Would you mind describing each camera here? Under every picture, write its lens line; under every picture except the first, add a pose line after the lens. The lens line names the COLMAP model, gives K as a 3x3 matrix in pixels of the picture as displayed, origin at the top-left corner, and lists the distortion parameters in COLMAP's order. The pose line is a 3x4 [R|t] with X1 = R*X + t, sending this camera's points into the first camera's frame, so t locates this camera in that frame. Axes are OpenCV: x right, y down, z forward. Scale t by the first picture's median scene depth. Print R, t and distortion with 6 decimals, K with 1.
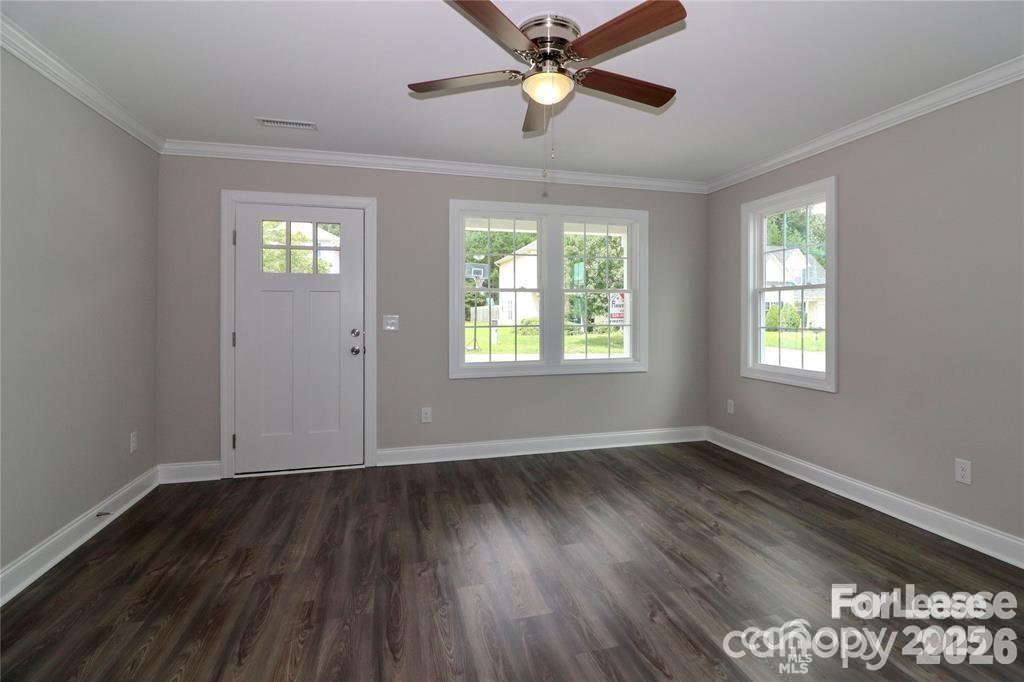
lens RADIAL K [[482.4, 0, 538.8], [0, 482.4, 310.3], [0, 0, 1]] dist [-0.014874, -0.000900]
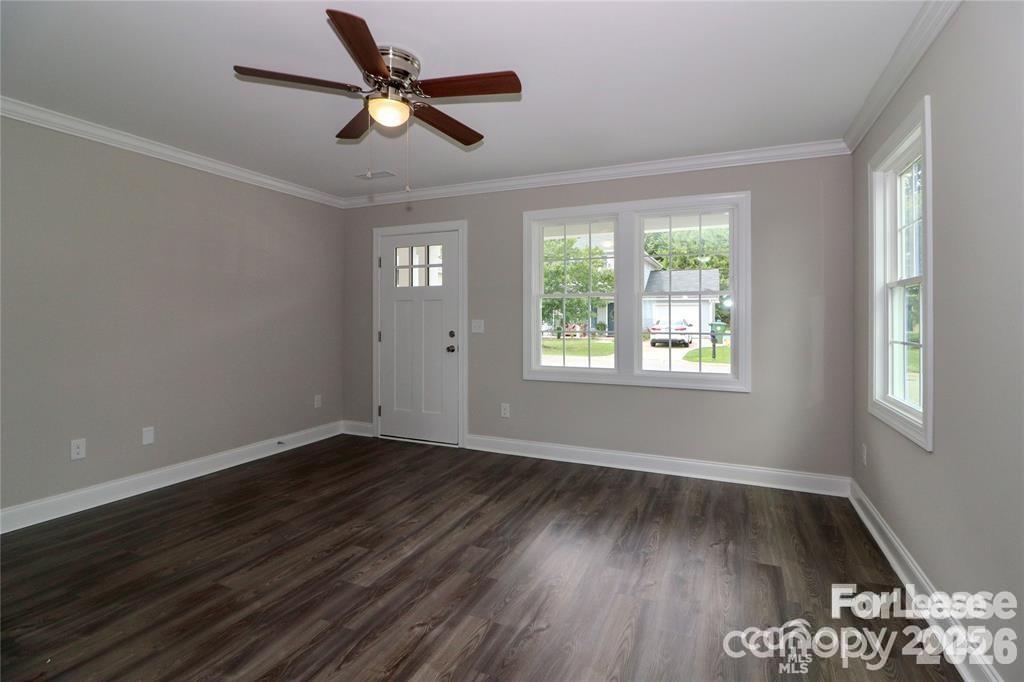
lens RADIAL K [[482.4, 0, 540.1], [0, 482.4, 310.0], [0, 0, 1]] dist [-0.014874, -0.000900]
pose [[0.783420, -0.007858, -0.621443, 0.580398], [-0.000949, 0.999904, -0.013840, 0.004025], [0.621492, 0.011432, 0.783337, 0.211123]]
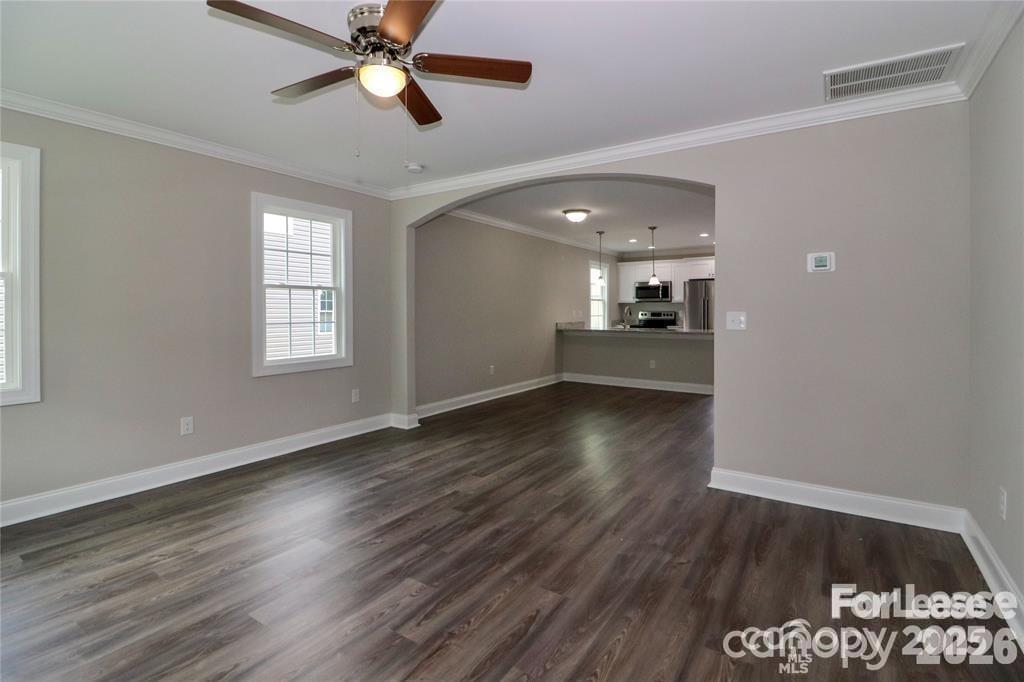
lens RADIAL K [[482.4, 0, 527.0], [0, 482.4, 290.2], [0, 0, 1]] dist [-0.014874, -0.000900]
pose [[-0.649505, 0.029082, 0.759801, -0.561786], [-0.005309, 0.999070, -0.042779, 0.010338], [-0.760339, -0.031819, -0.648746, 0.858027]]
